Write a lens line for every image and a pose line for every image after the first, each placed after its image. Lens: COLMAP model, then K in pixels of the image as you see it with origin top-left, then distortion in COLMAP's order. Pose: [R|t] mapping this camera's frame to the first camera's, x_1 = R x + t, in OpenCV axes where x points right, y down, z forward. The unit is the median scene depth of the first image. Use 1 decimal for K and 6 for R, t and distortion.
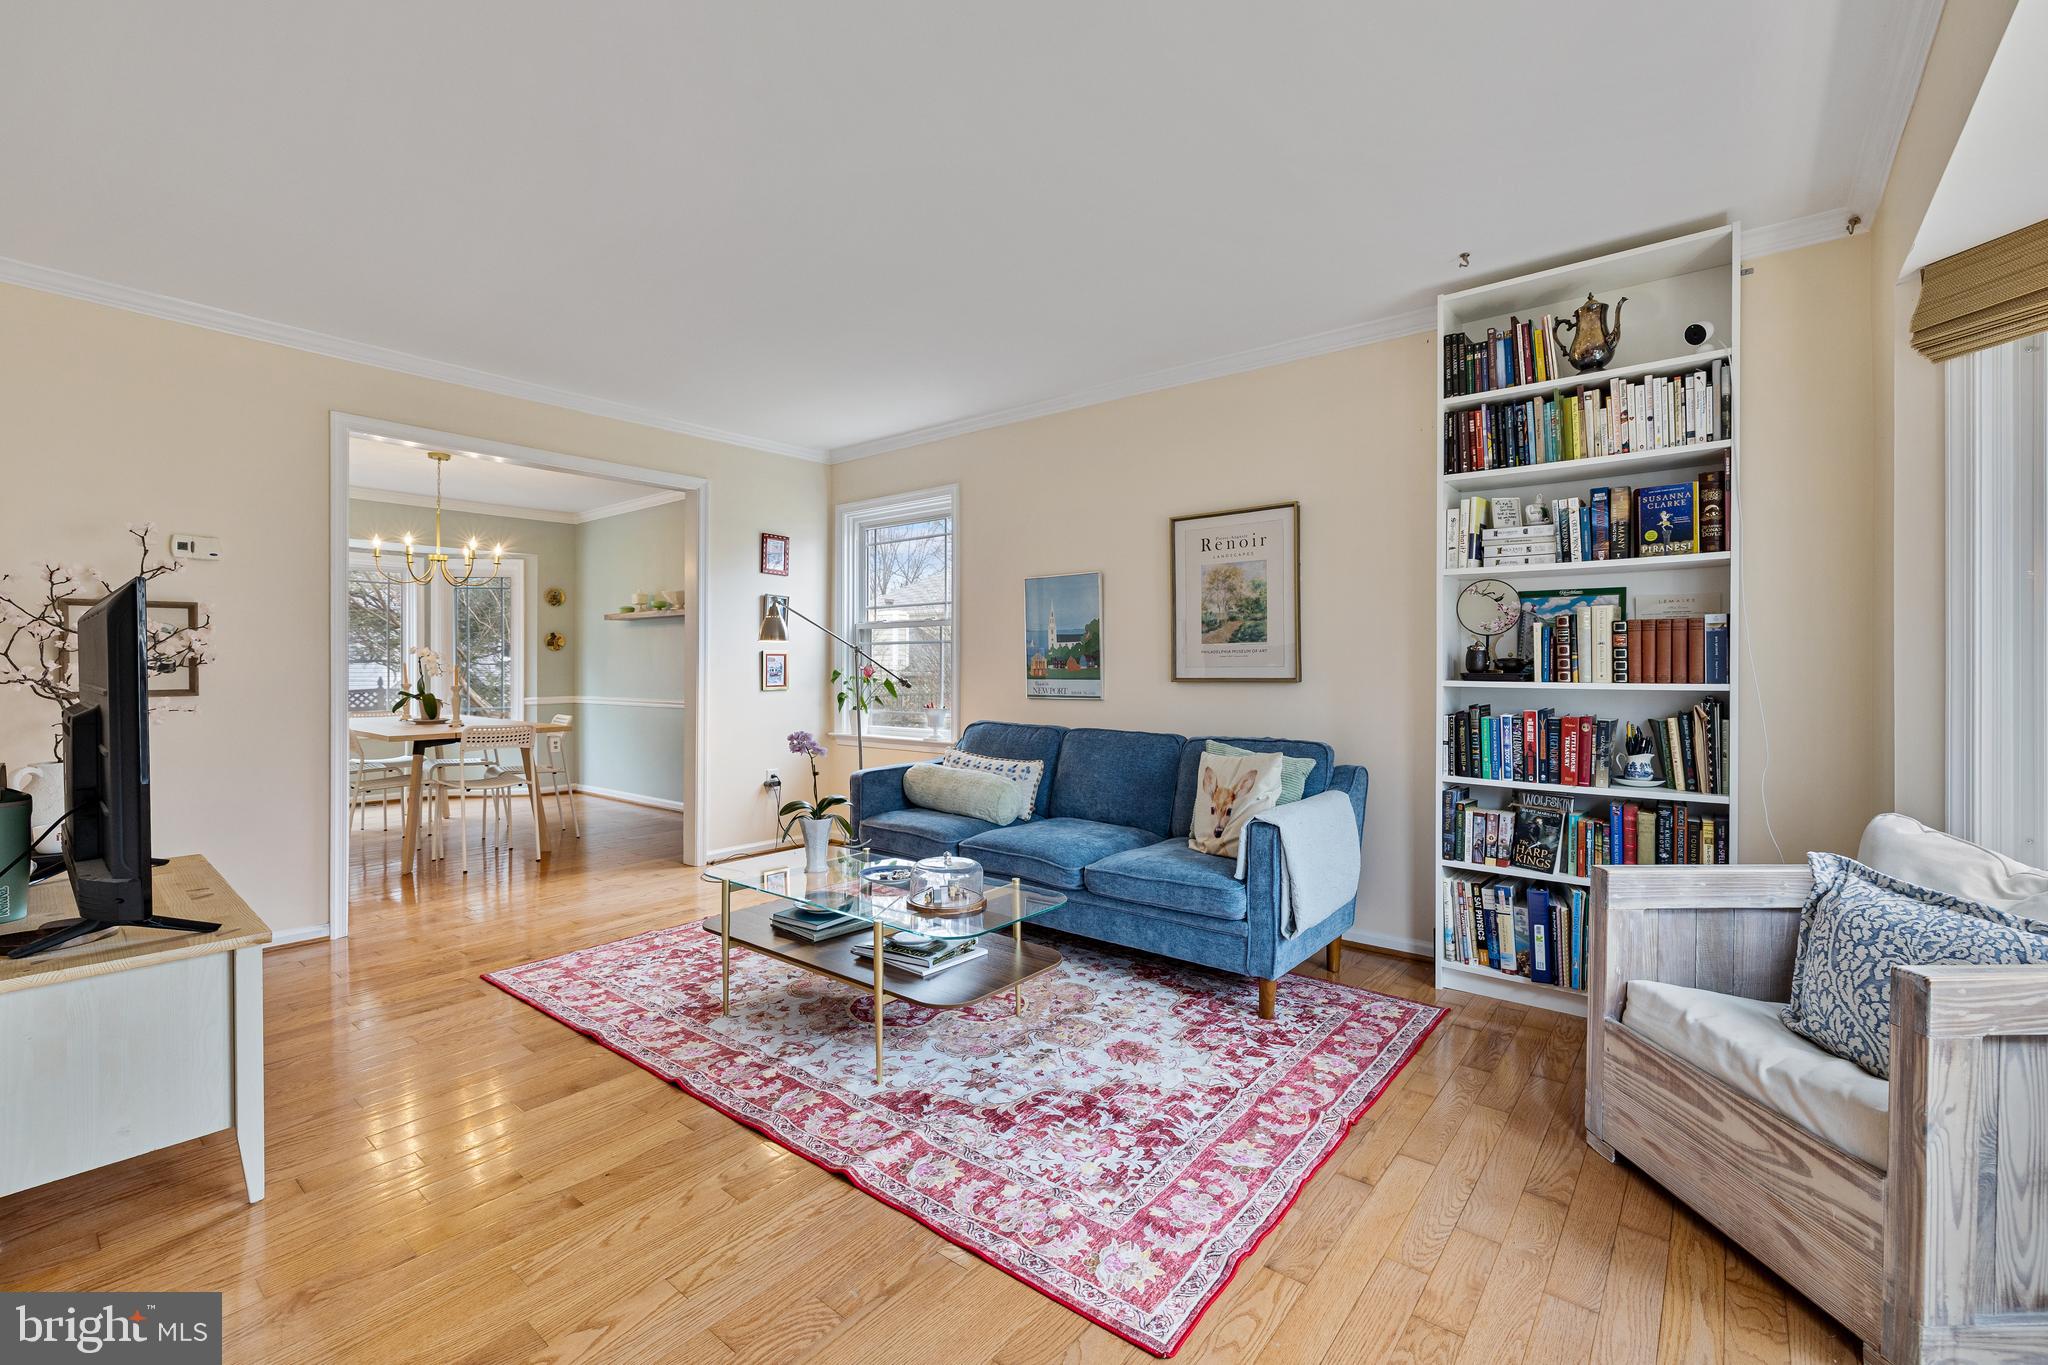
lens RADIAL K [[865.7, 0, 1032.0], [0, 865.7, 678.7], [0, 0, 1]] dist [0.002220, -0.001351]
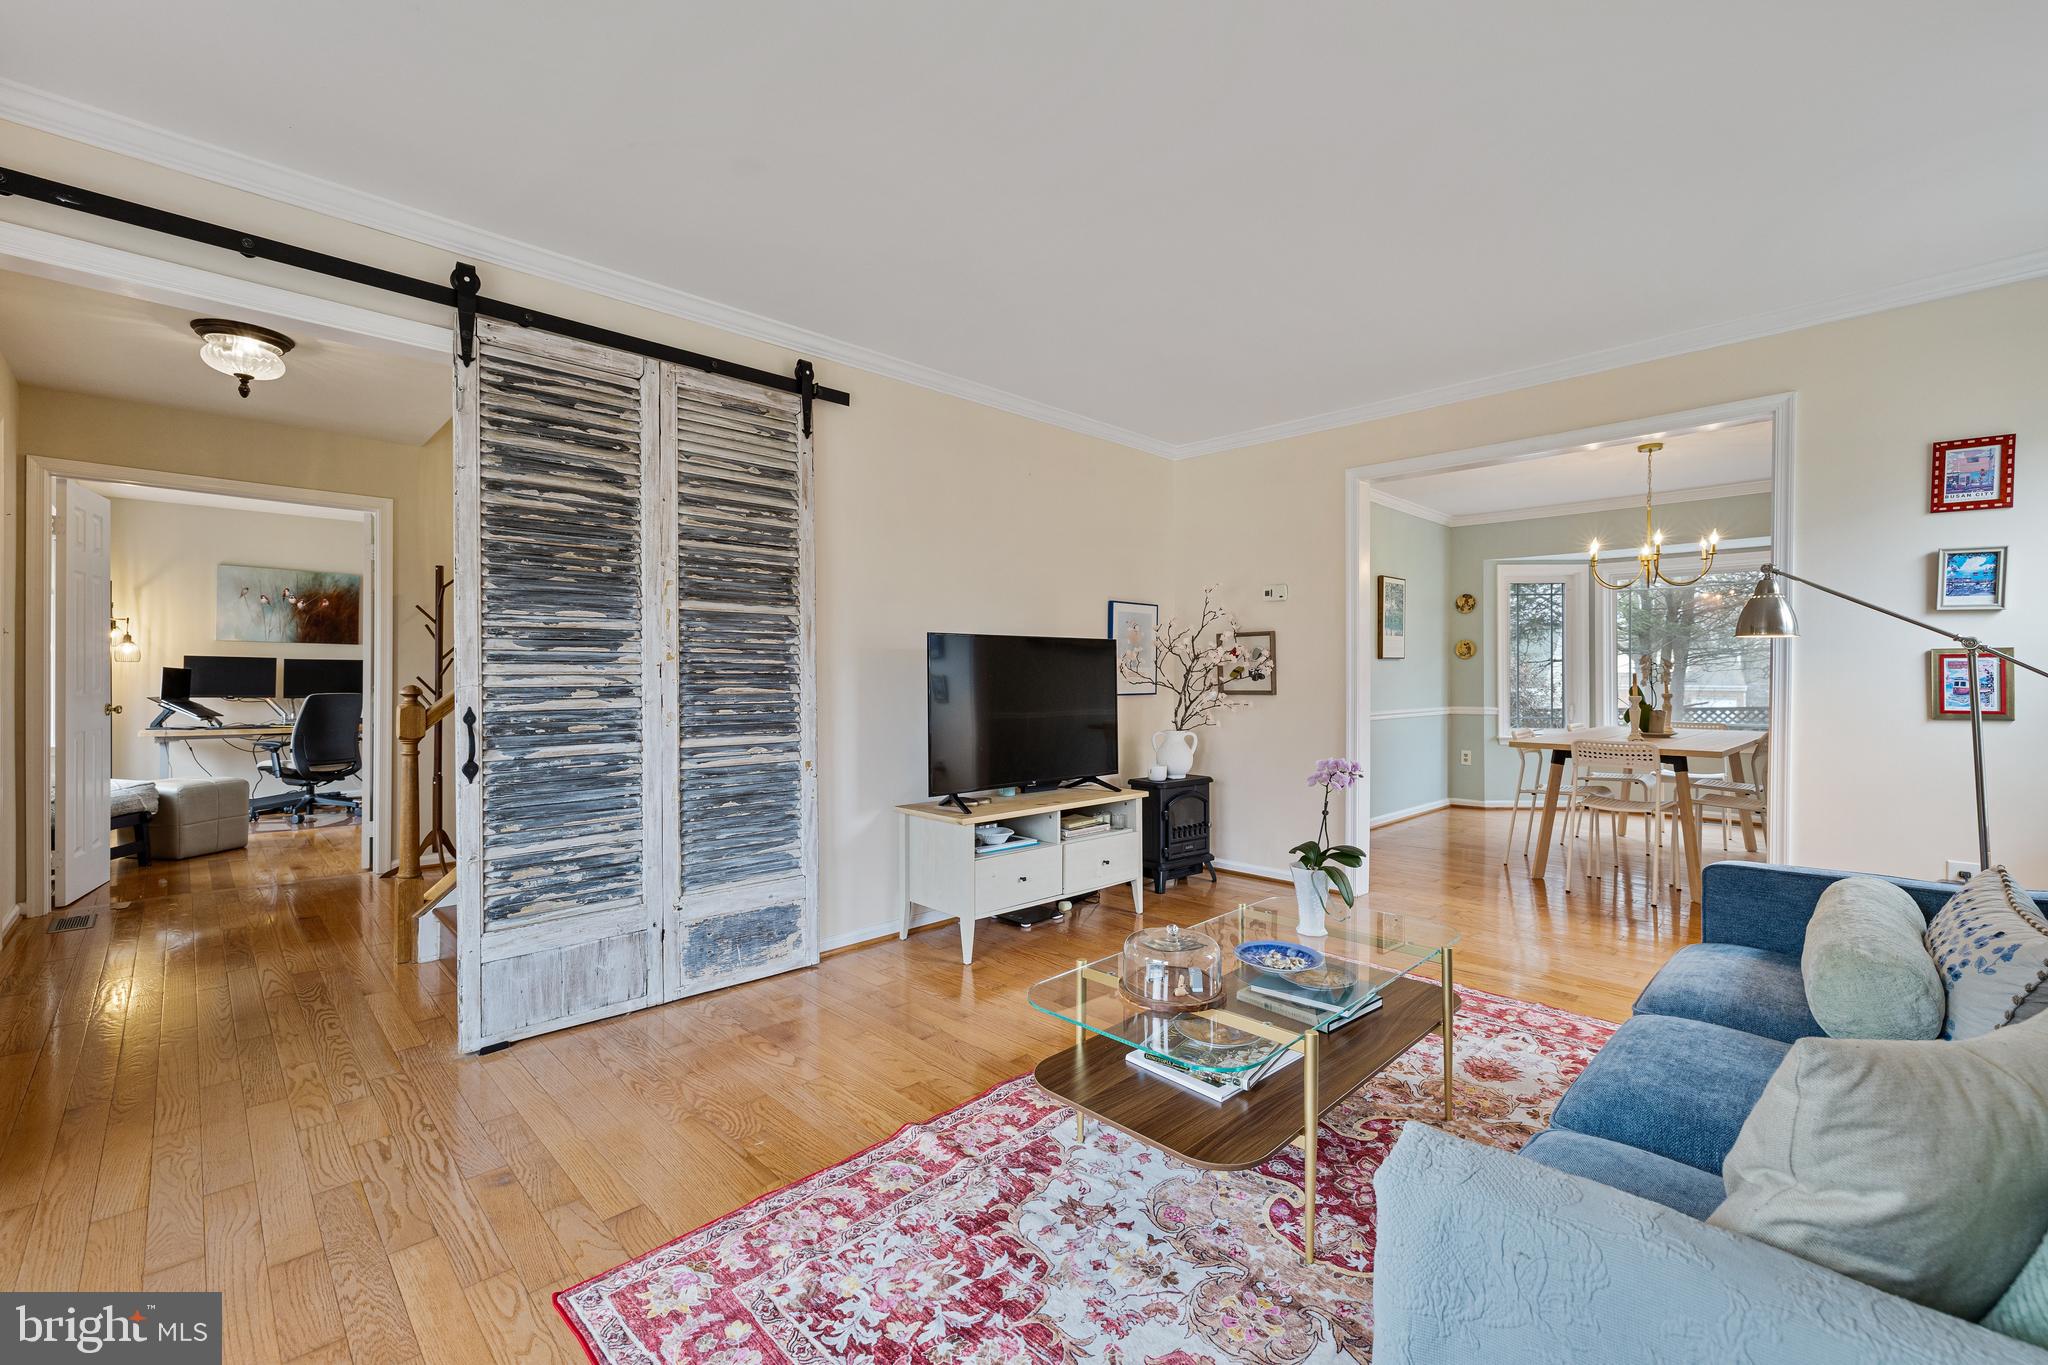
lens RADIAL K [[865.7, 0, 1026.4], [0, 865.7, 672.9], [0, 0, 1]] dist [0.002220, -0.001351]
pose [[-0.119877, 0.000141, -0.992789, 0.560295], [-0.017152, 0.999850, 0.002213, -0.014018], [0.992641, 0.017293, -0.119857, 0.812545]]
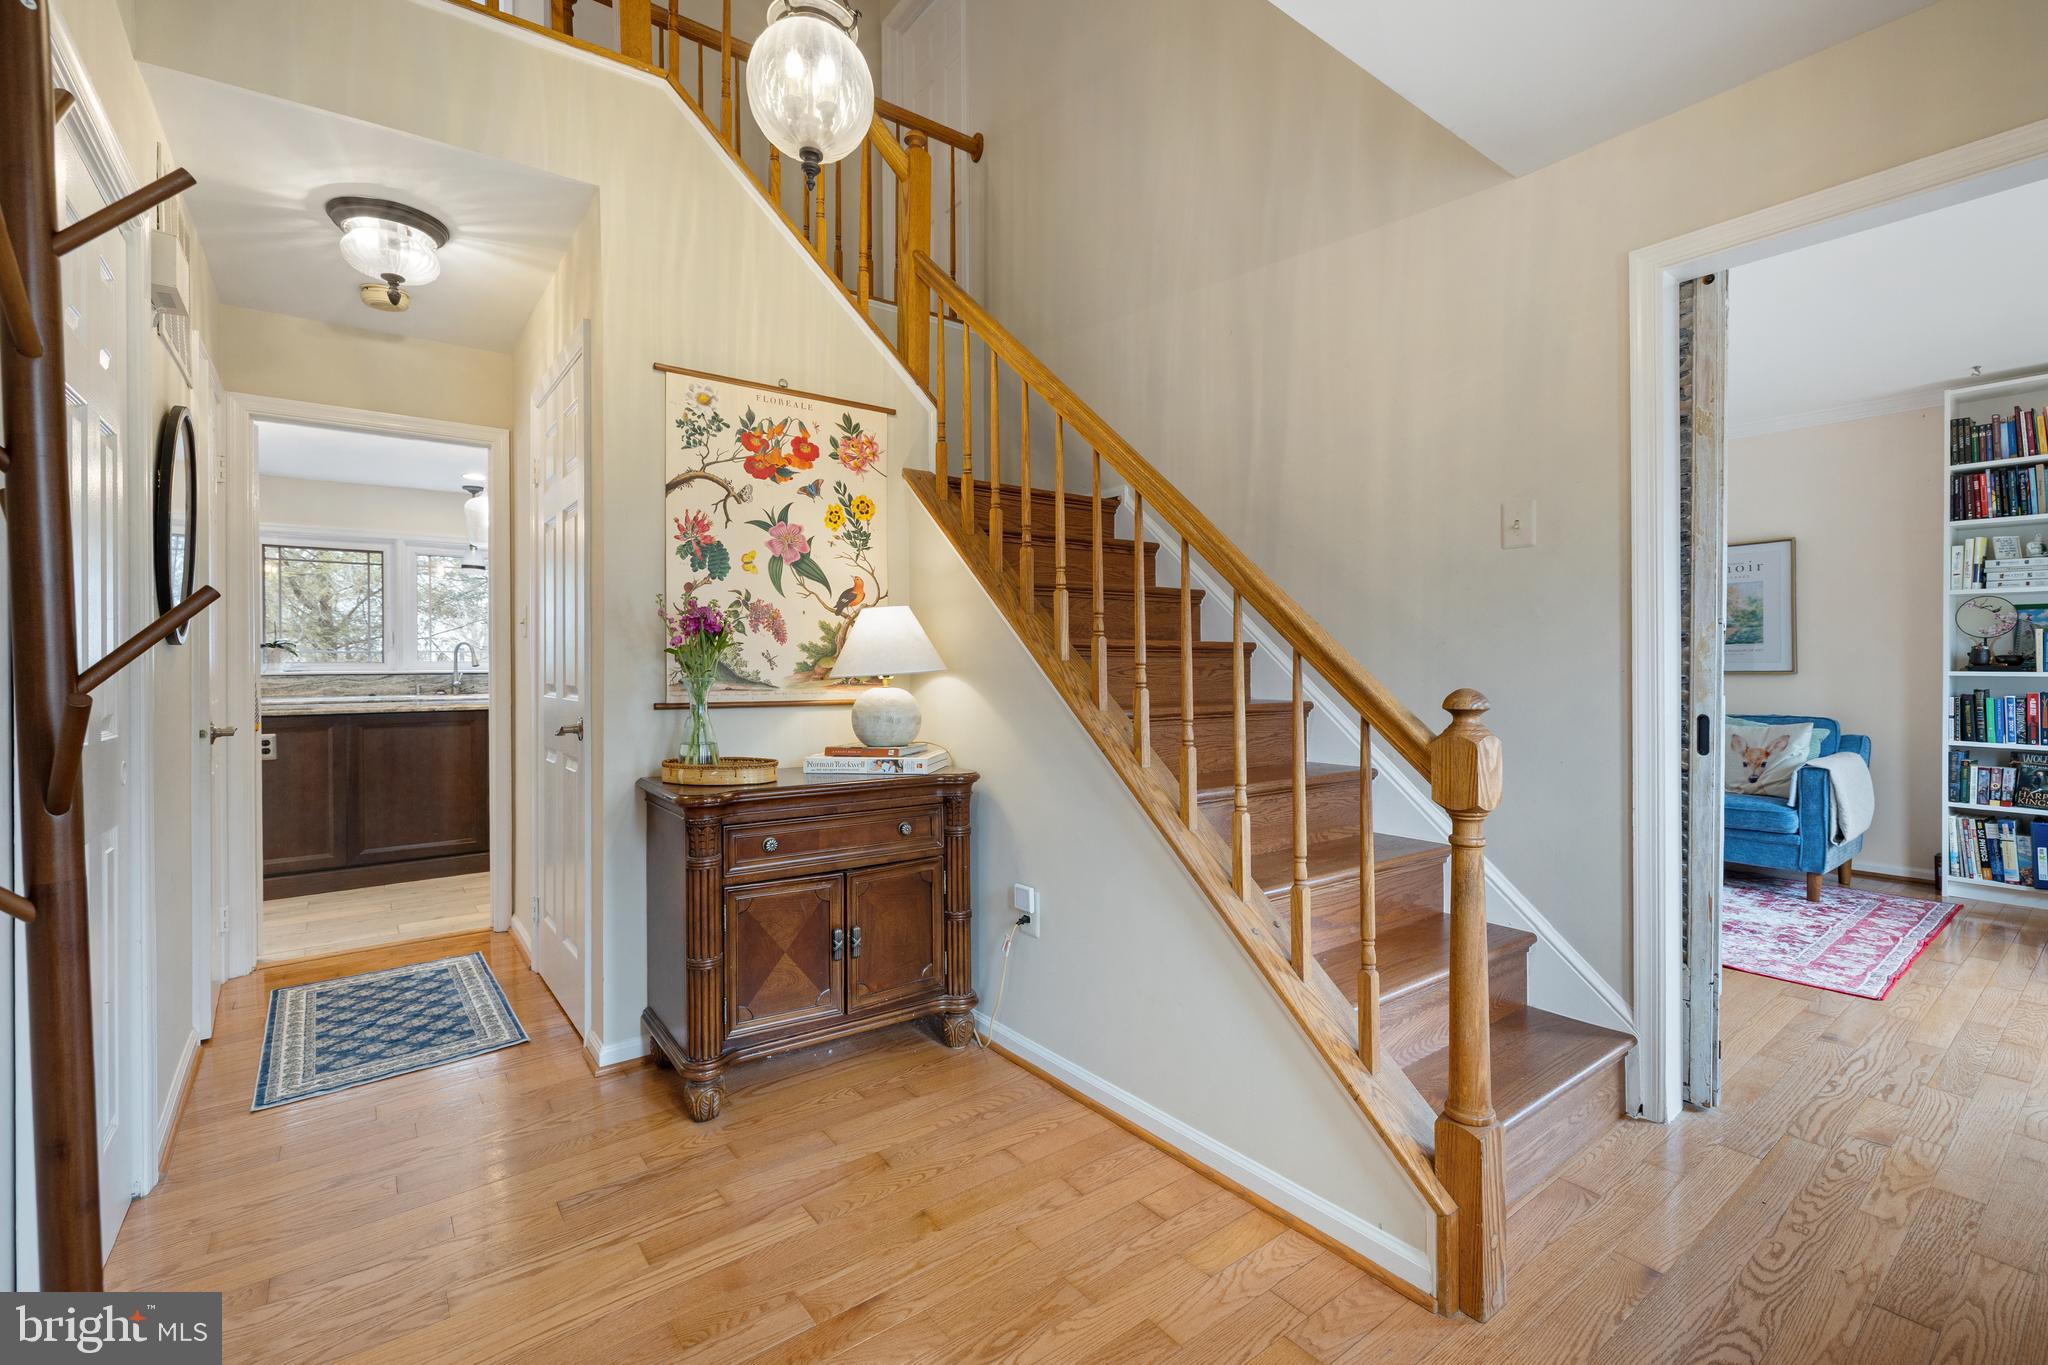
lens RADIAL K [[865.7, 0, 1046.1], [0, 865.7, 677.9], [0, 0, 1]] dist [0.002220, -0.001351]
pose [[0.971571, -0.001645, -0.236742, -0.596604], [0.001882, 0.999998, 0.000774, 0.008834], [0.236740, -0.001198, 0.971572, -0.678626]]
